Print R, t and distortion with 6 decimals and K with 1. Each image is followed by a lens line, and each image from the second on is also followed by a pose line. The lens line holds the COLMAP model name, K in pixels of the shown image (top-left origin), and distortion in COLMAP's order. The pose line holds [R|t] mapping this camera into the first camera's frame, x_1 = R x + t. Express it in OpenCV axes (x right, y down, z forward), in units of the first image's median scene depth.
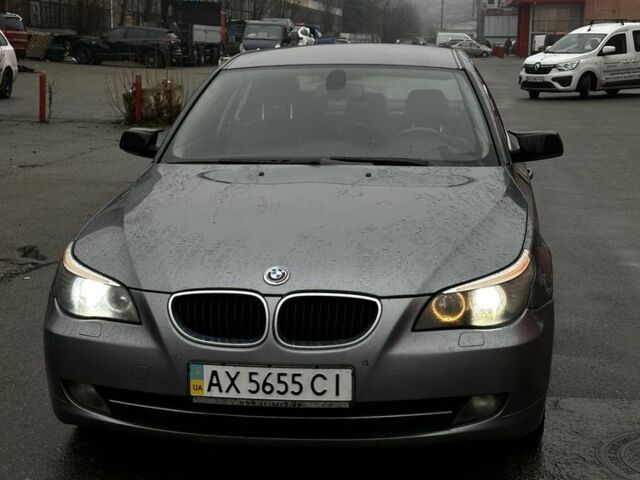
lens RADIAL K [[1166.6, 0, 320.0], [0, 1166.6, 240.0], [0, 0, 1]] dist [0.126346, 0.017078]
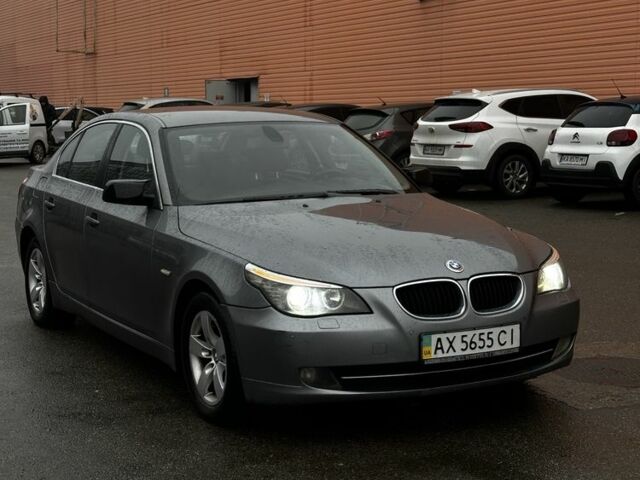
lens RADIAL K [[1129.7, 0, 320.0], [0, 1129.7, 240.0], [0, 0, 1]] dist [0.053646, 0.044048]
pose [[0.820636, -0.071949, 0.566903, -0.940095], [0.105427, 0.994075, -0.026451, 0.018571], [-0.561642, 0.081474, 0.823359, -0.014492]]
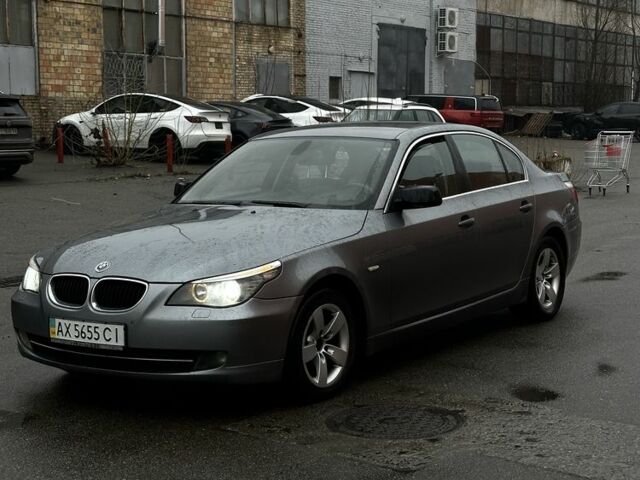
lens RADIAL K [[1166.6, 0, 320.0], [0, 1166.6, 240.0], [0, 0, 1]] dist [0.126346, 0.017078]
pose [[0.892767, 0.033110, -0.449301, 0.961440], [-0.061740, 0.996878, -0.049216, 0.055577], [0.446269, 0.071679, 0.892024, -0.303163]]
